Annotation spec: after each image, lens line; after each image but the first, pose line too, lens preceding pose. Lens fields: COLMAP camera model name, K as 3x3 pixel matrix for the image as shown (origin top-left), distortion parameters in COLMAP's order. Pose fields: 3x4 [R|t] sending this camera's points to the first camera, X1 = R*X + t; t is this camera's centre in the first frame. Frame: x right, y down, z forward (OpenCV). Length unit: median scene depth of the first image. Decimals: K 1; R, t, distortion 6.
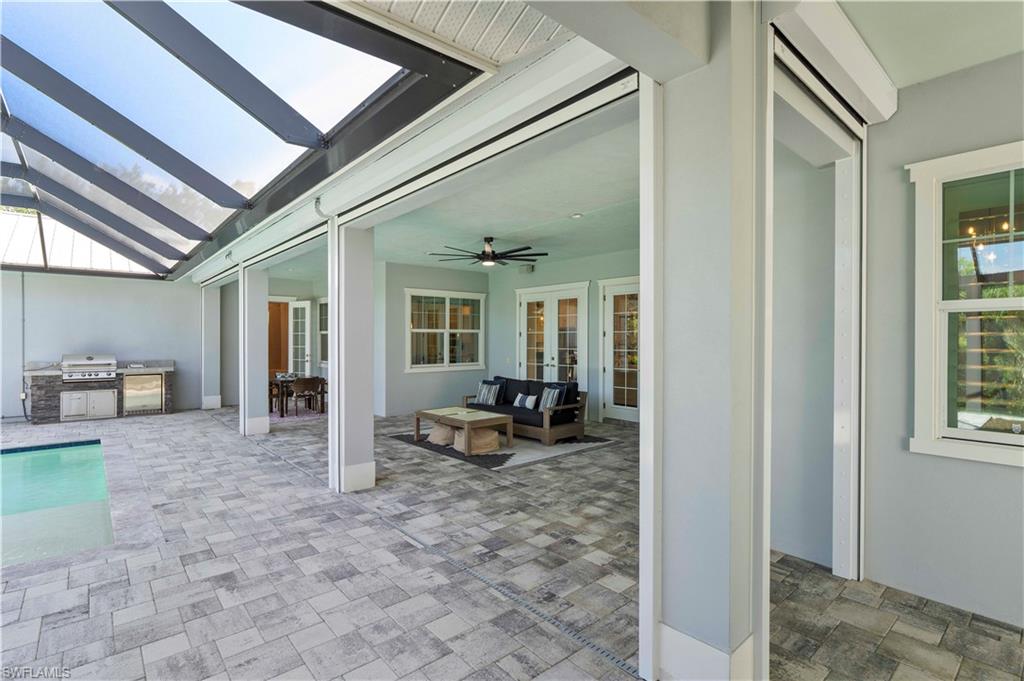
lens RADIAL K [[503.4, 0, 511.6], [0, 503.4, 321.8], [0, 0, 1]] dist [-0.001992, 0.002302]
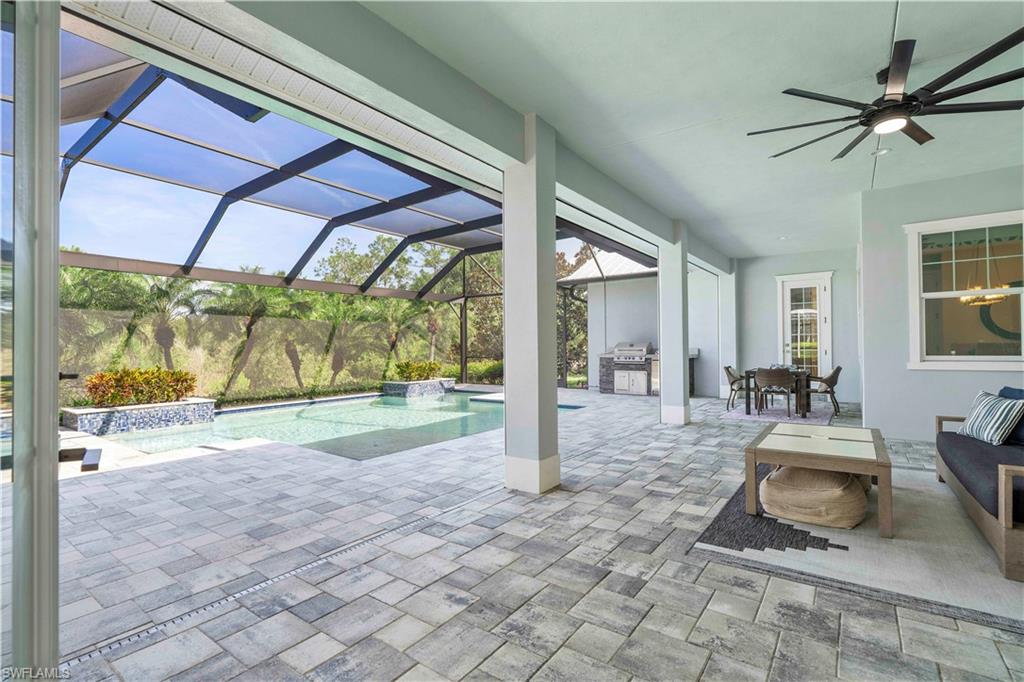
lens RADIAL K [[468.9, 0, 504.1], [0, 468.9, 329.6], [0, 0, 1]] dist [-0.006199, 0.003365]
pose [[0.214746, -0.037689, -0.975942, 0.416988], [0.044307, 0.998602, -0.028815, 0.095495], [0.975664, -0.037053, 0.216116, 0.797222]]
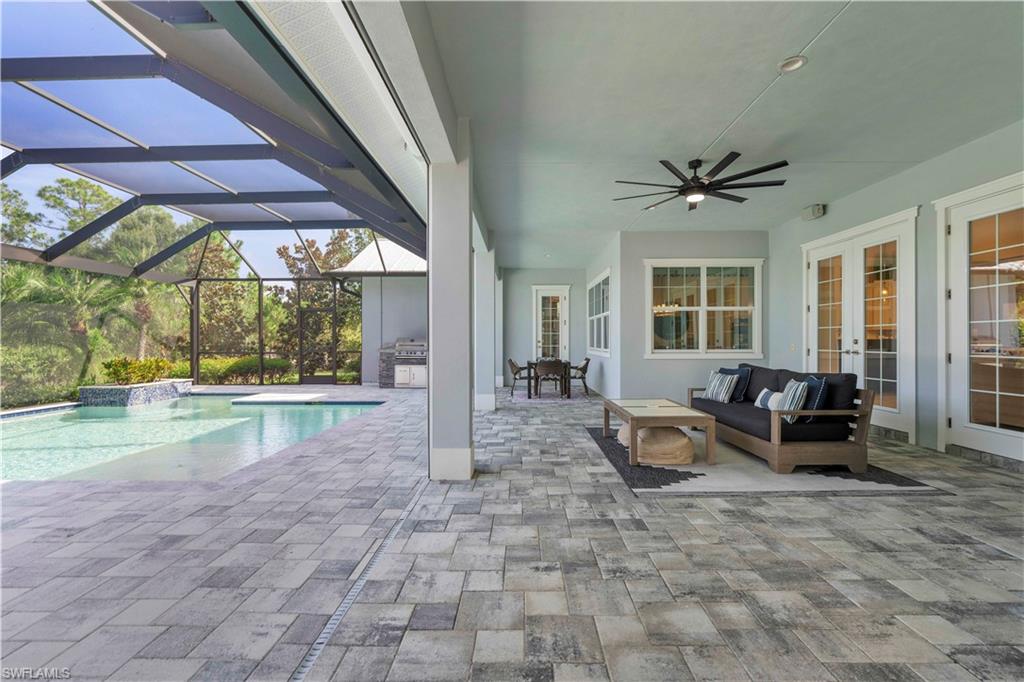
lens RADIAL K [[468.9, 0, 507.1], [0, 468.9, 329.3], [0, 0, 1]] dist [-0.006199, 0.003365]
pose [[0.742274, -0.016056, -0.669905, 0.279000], [0.023103, 0.999732, 0.001637, 0.085093], [0.669699, -0.016692, 0.742445, 0.480348]]
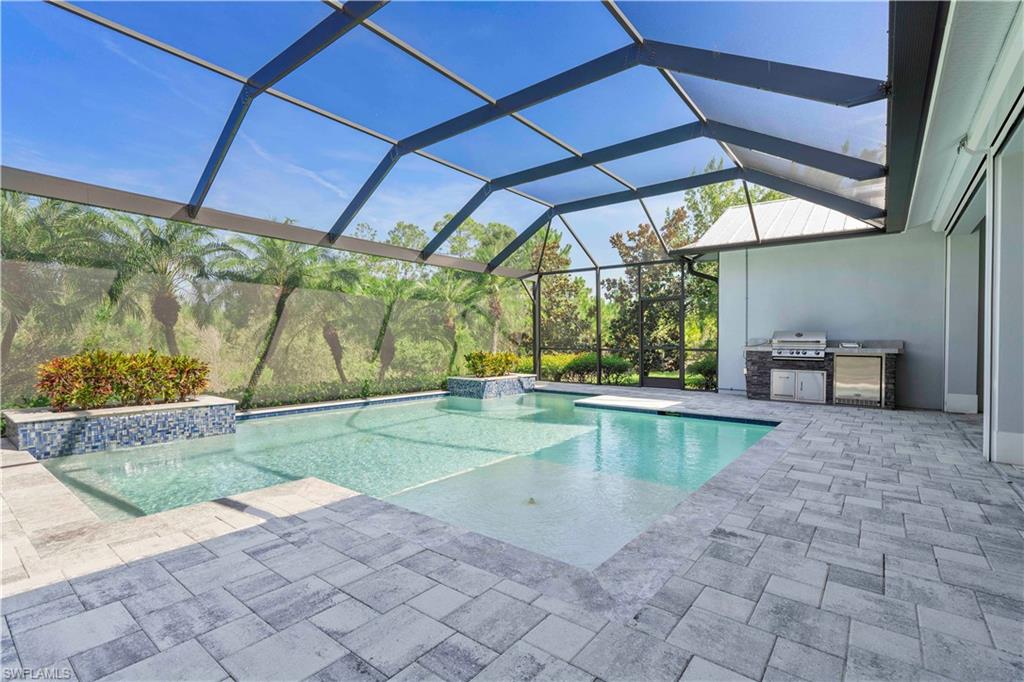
lens RADIAL K [[468.9, 0, 504.9], [0, 468.9, 355.0], [0, 0, 1]] dist [-0.006199, 0.003365]
pose [[0.188734, 0.029593, -0.981582, -0.196165], [0.025700, 0.999055, 0.035061, 0.117827], [0.981692, -0.031843, 0.187795, 0.576683]]
